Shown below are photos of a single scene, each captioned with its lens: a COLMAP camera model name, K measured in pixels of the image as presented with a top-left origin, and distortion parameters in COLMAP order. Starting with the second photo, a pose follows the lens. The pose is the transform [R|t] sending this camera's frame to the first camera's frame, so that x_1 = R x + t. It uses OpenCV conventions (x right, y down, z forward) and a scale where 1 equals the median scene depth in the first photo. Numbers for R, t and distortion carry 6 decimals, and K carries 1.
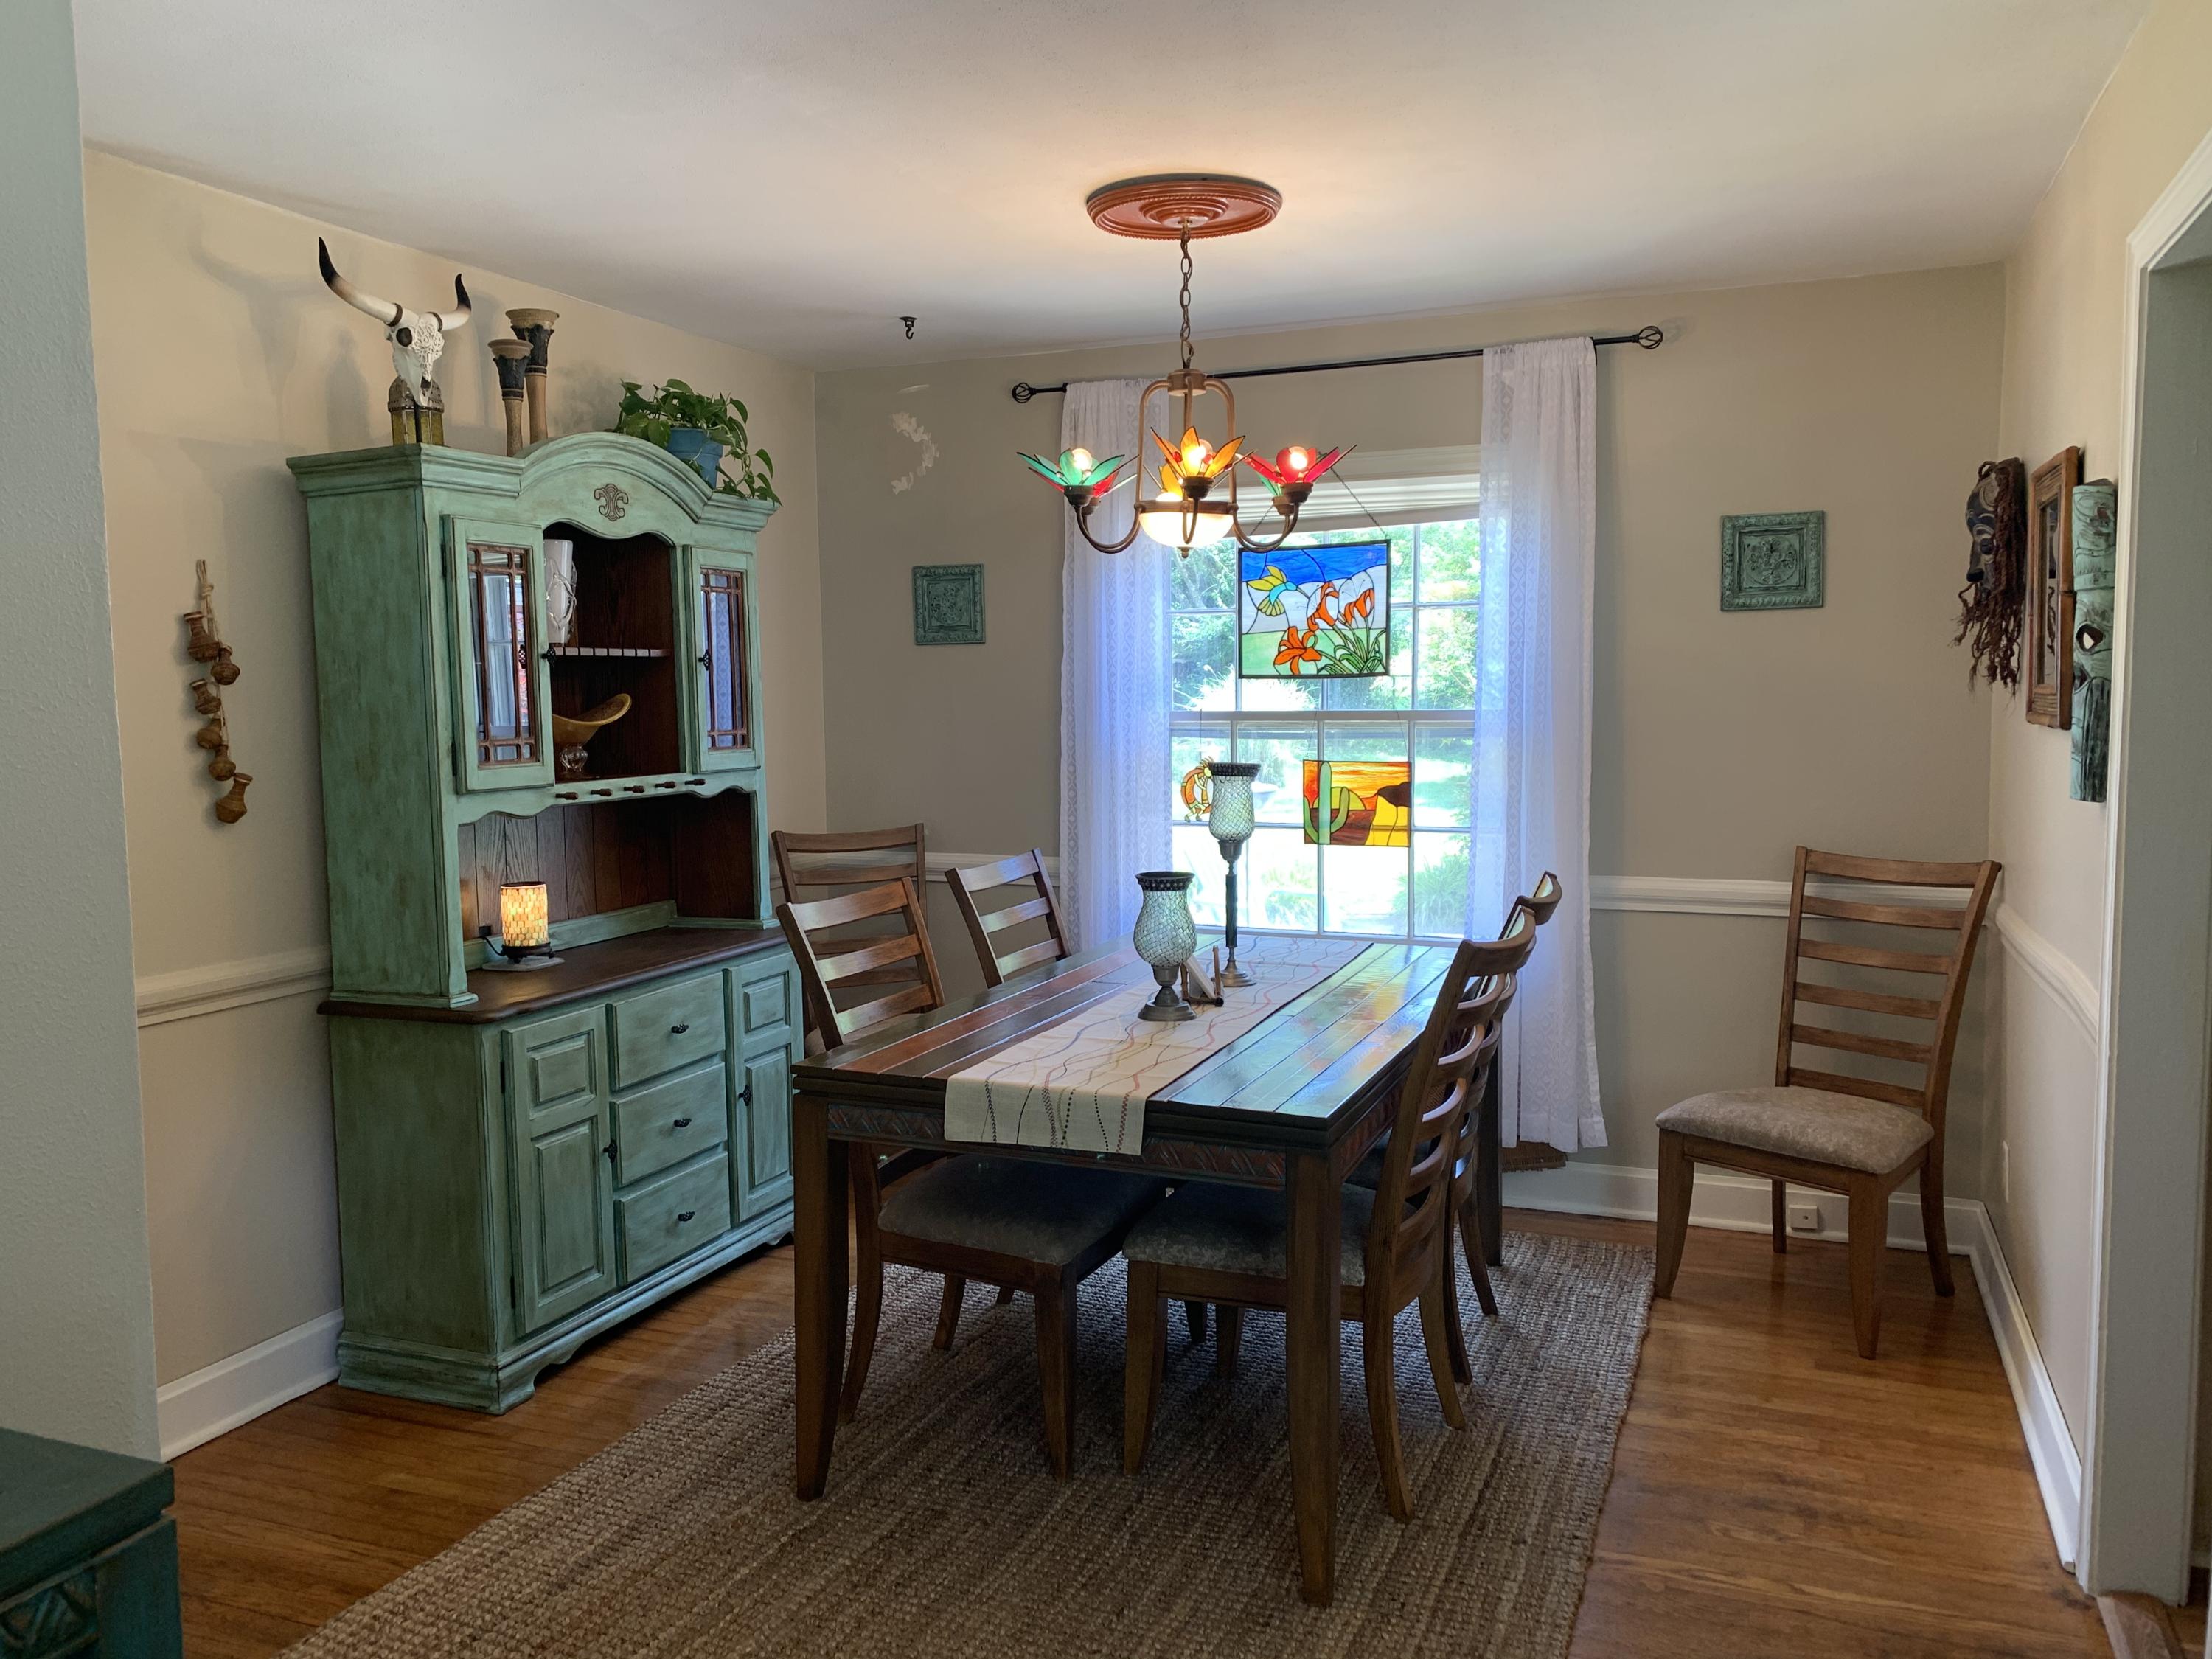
lens RADIAL K [[1699.8, 0, 1094.1], [0, 1699.8, 826.2], [0, 0, 1]] dist [0.060439, -0.067556]
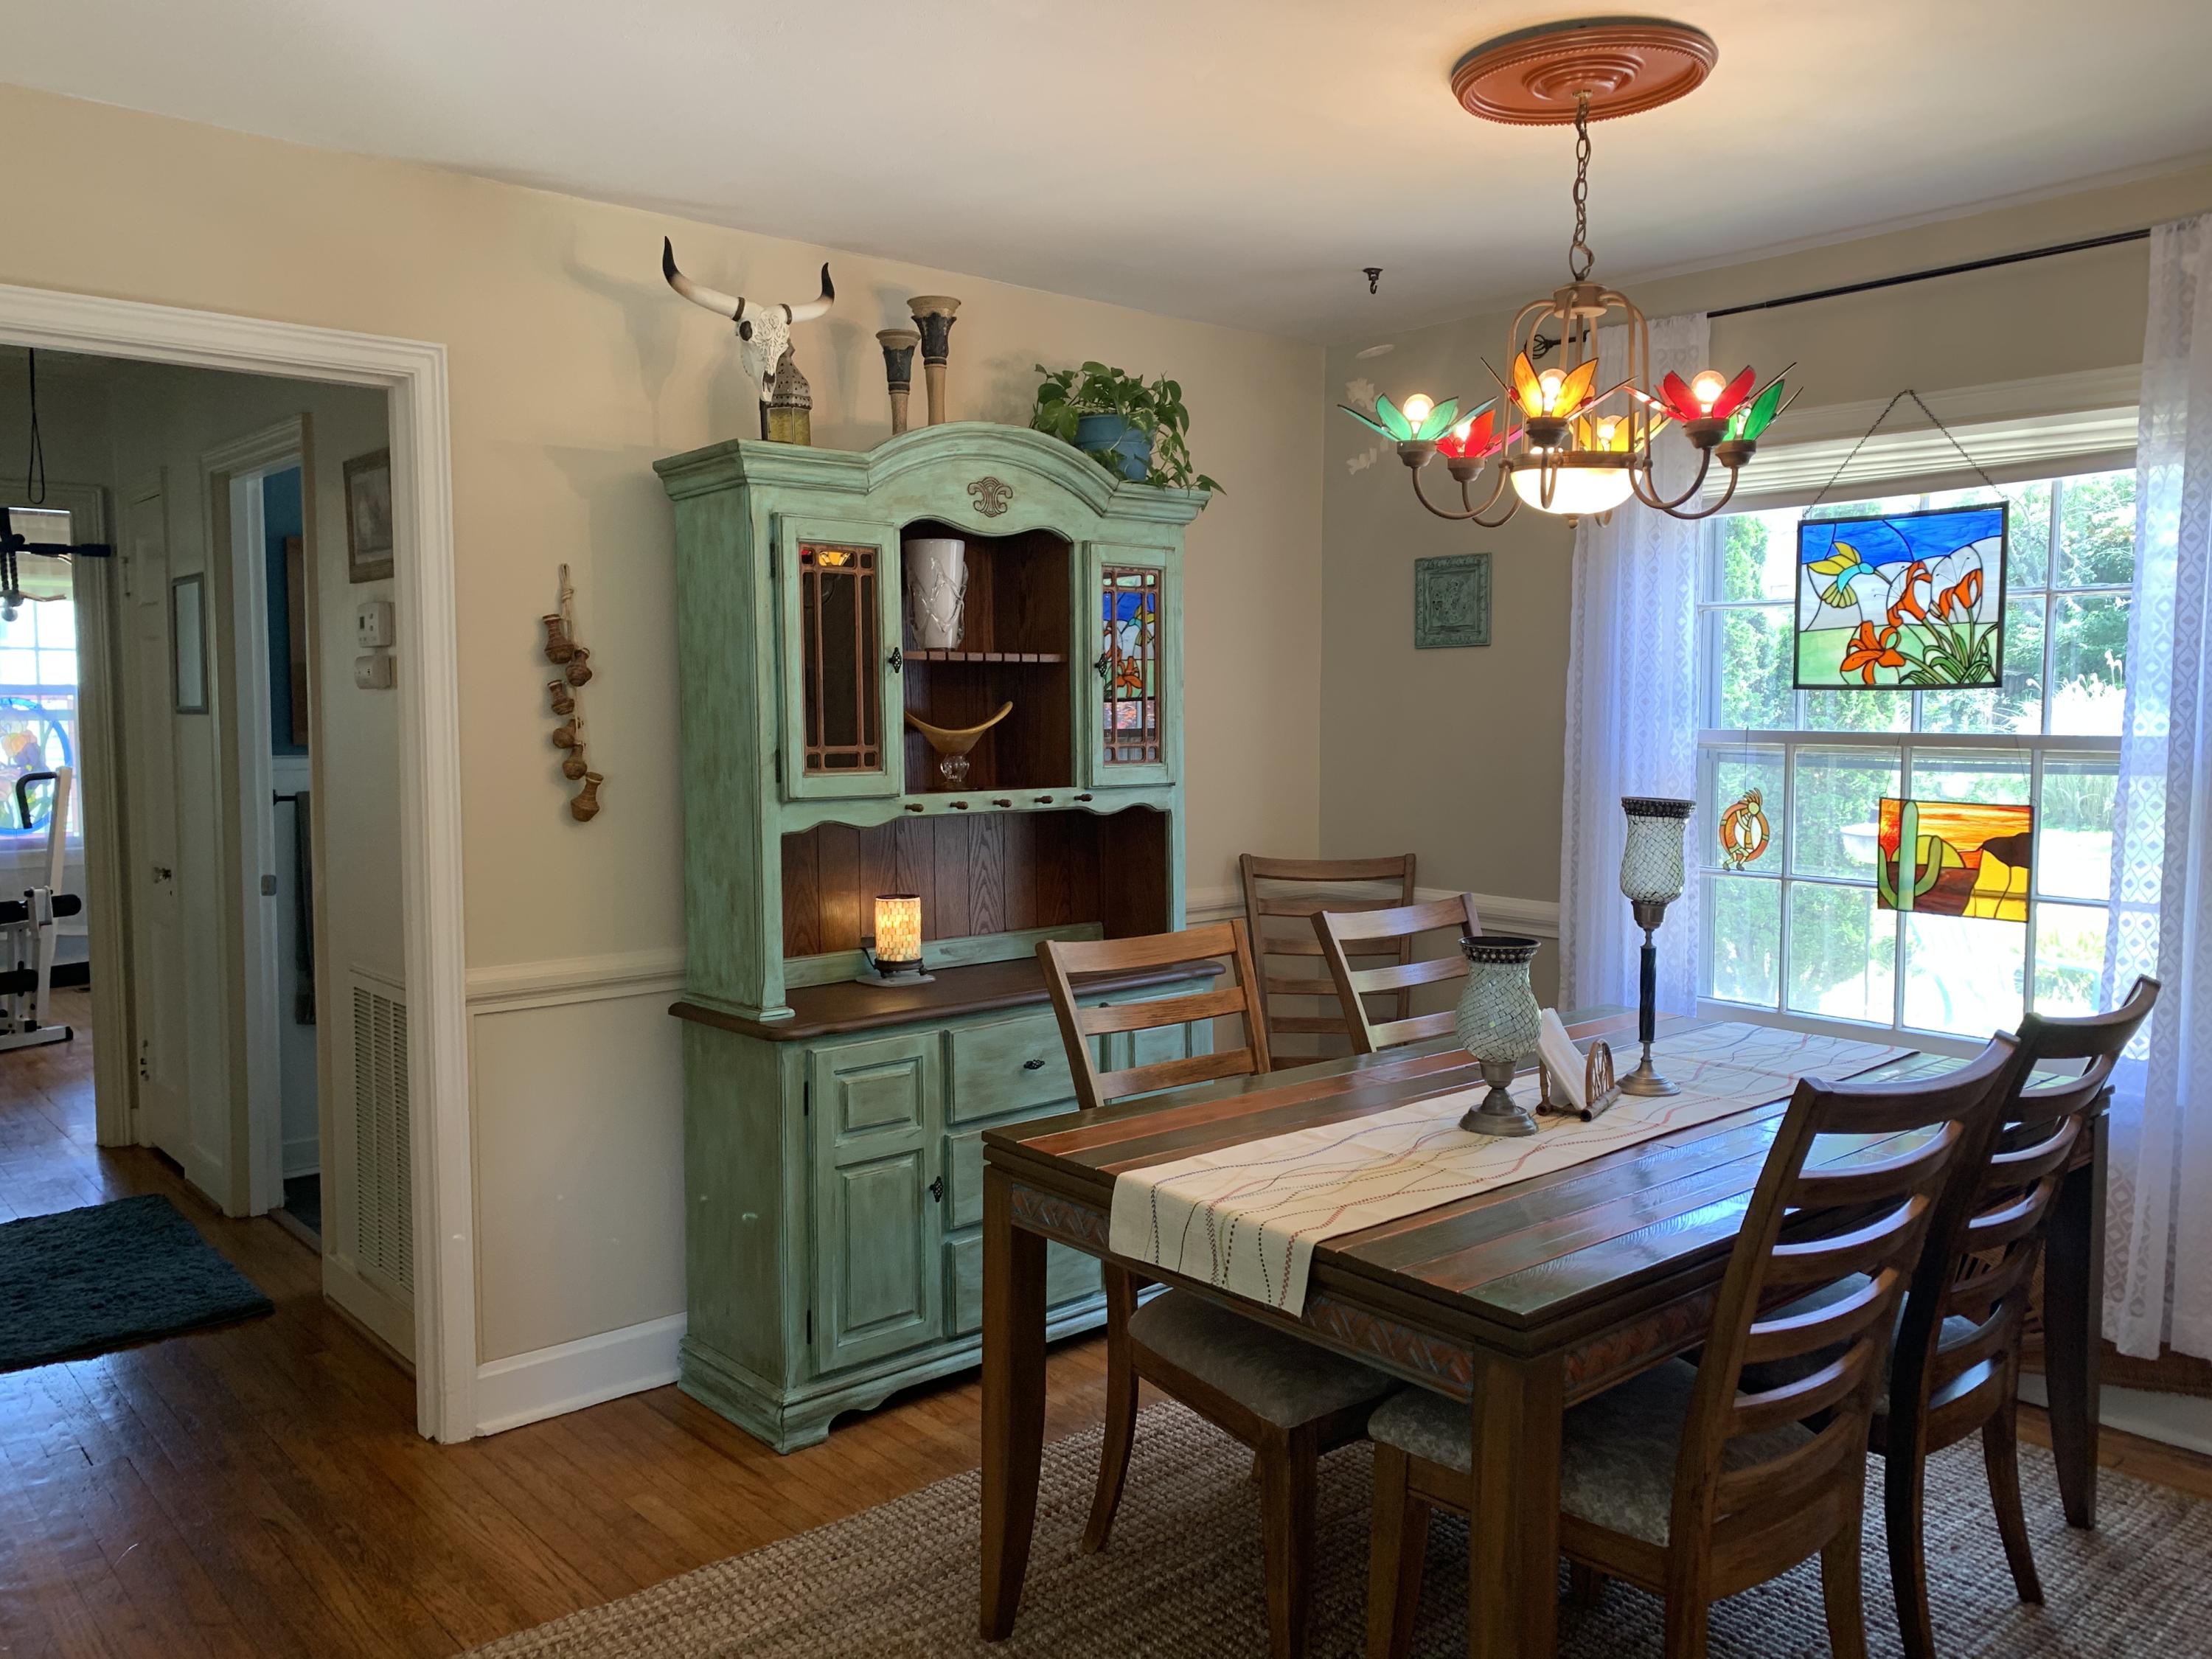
lens RADIAL K [[1699.8, 0, 1089.1], [0, 1699.8, 824.9], [0, 0, 1]] dist [0.060439, -0.067556]
pose [[0.890854, 0.045348, -0.452021, 0.202541], [-0.048643, 0.998807, 0.004338, -0.016915], [0.451678, 0.018123, 0.891997, 0.205044]]
